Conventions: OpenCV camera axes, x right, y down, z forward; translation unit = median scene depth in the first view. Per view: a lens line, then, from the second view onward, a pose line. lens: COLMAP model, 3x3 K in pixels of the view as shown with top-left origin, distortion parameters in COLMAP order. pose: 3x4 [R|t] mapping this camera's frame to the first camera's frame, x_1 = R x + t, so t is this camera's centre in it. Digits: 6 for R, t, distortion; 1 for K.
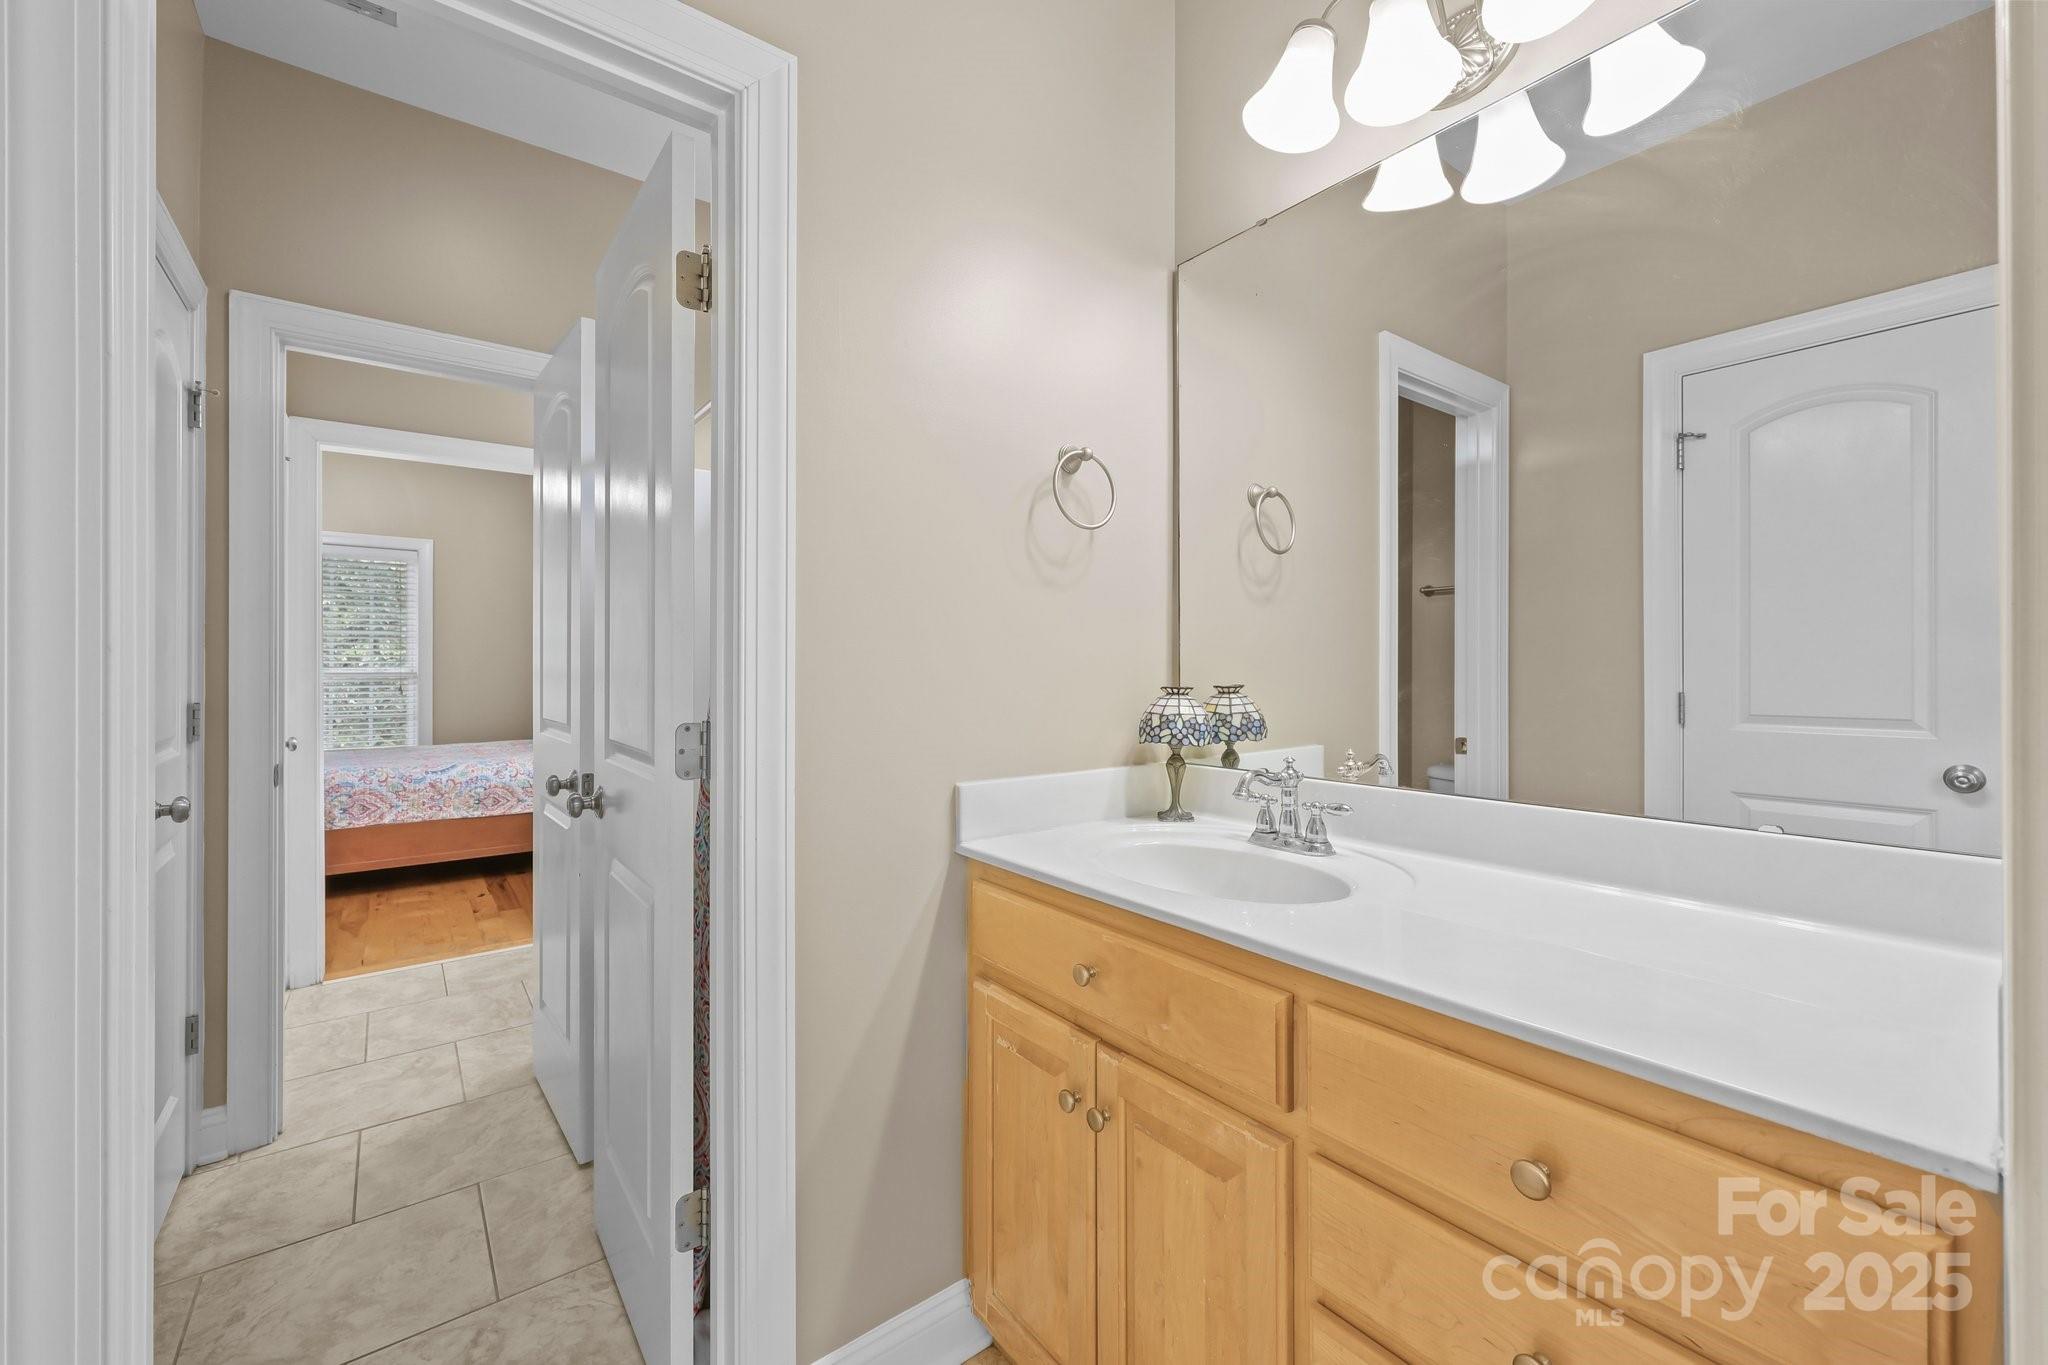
lens RADIAL K [[837.4, 0, 1018.9], [0, 837.4, 665.6], [0, 0, 1]] dist [0.002625, 0.000198]
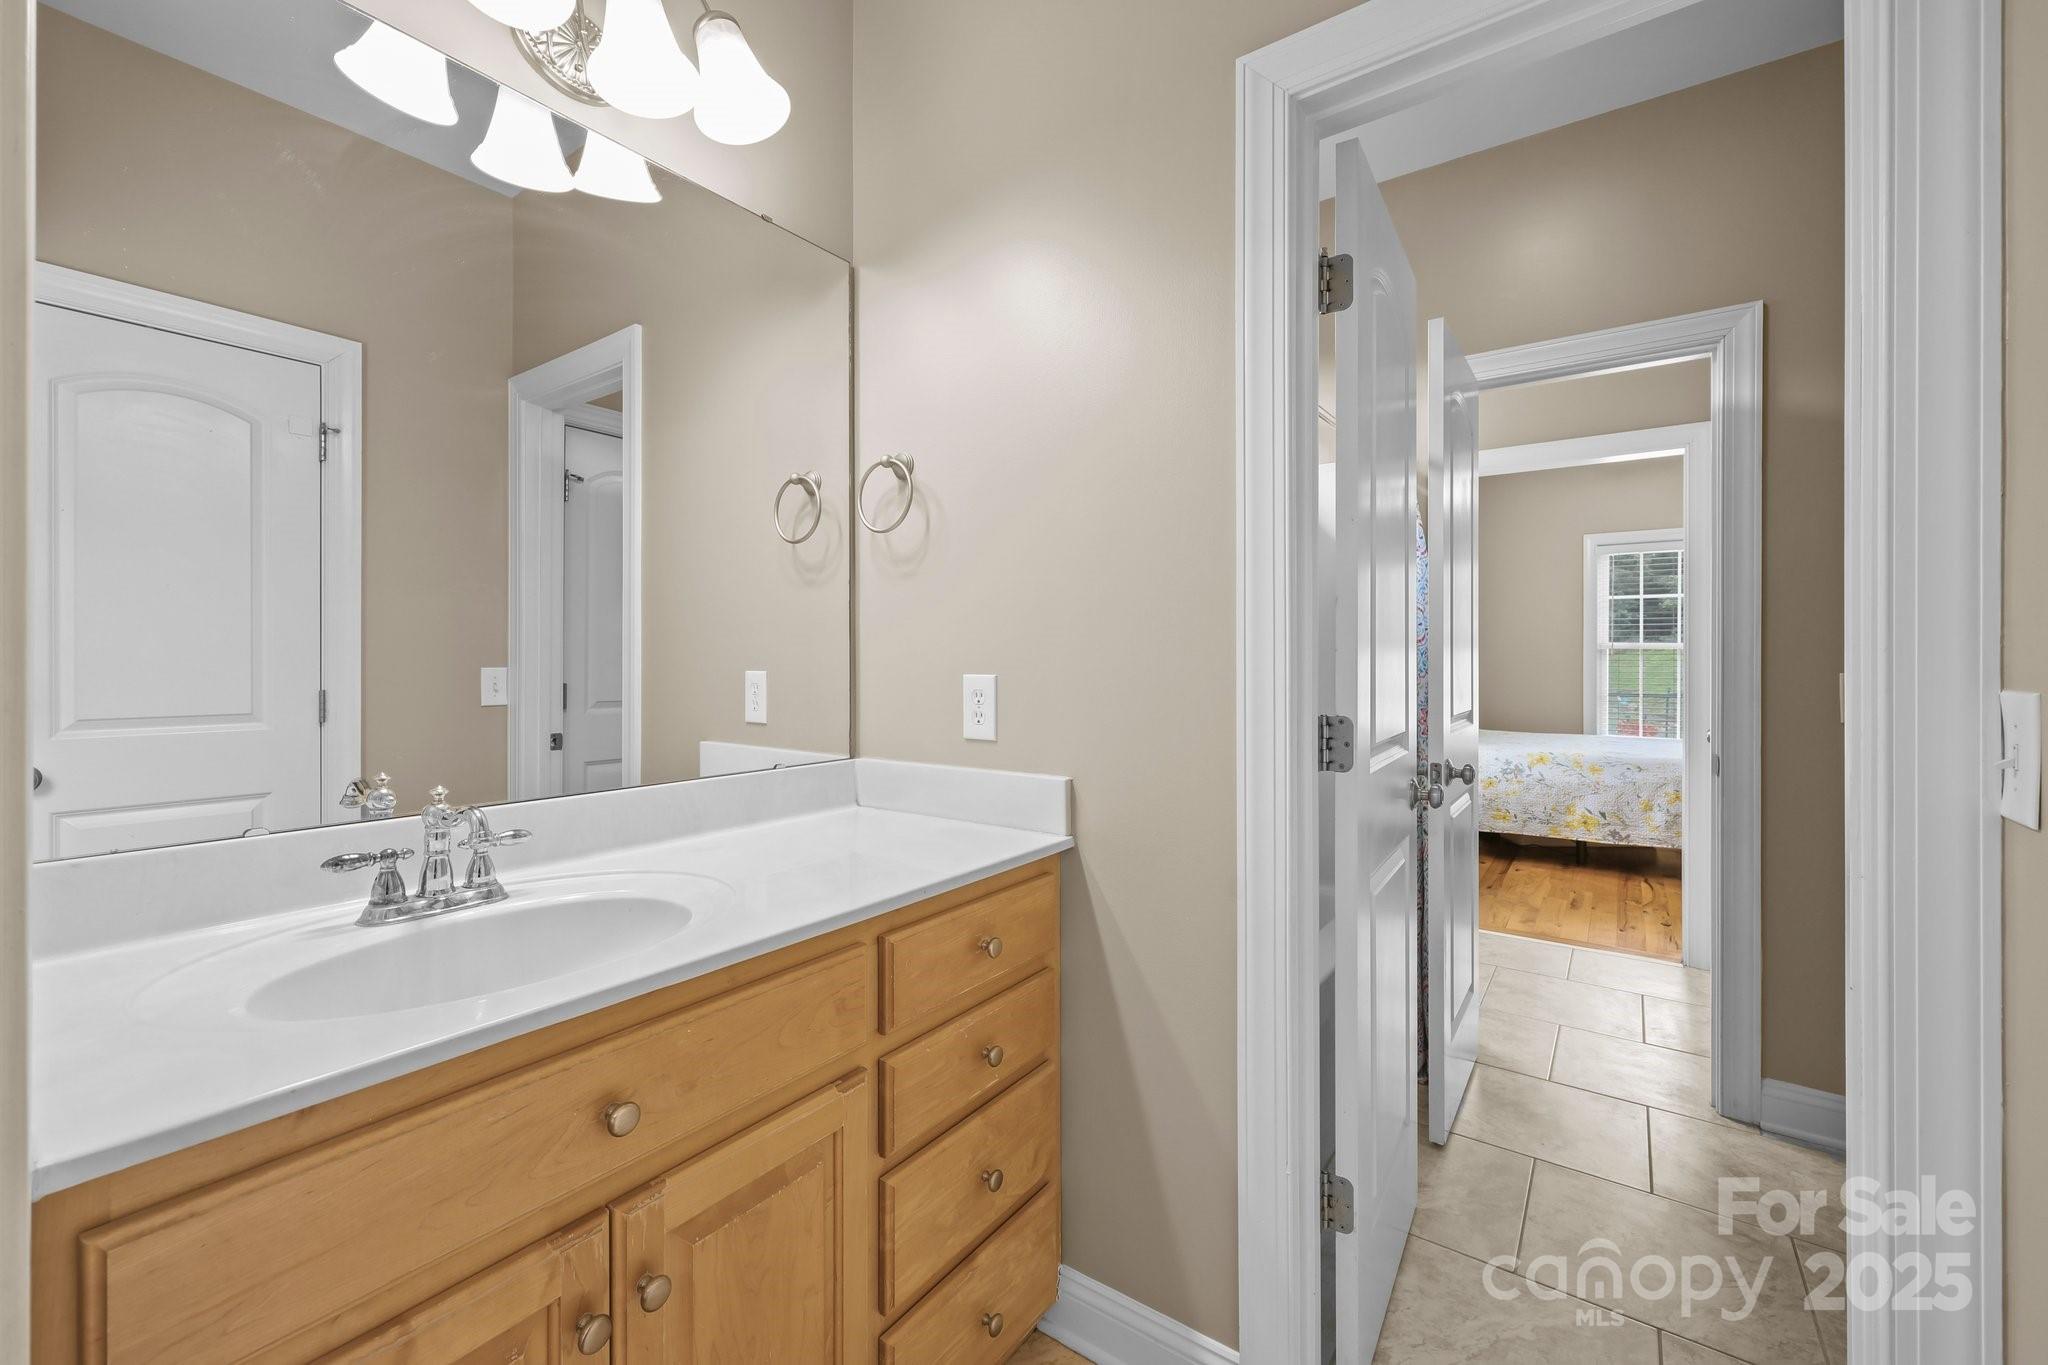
lens RADIAL K [[837.4, 0, 1013.4], [0, 837.4, 679.7], [0, 0, 1]] dist [0.002625, 0.000198]
pose [[-0.297111, -0.016980, 0.954692, -0.505572], [-0.002388, 0.999852, 0.017040, -0.001347], [-0.954840, 0.002783, -0.297107, 0.676875]]
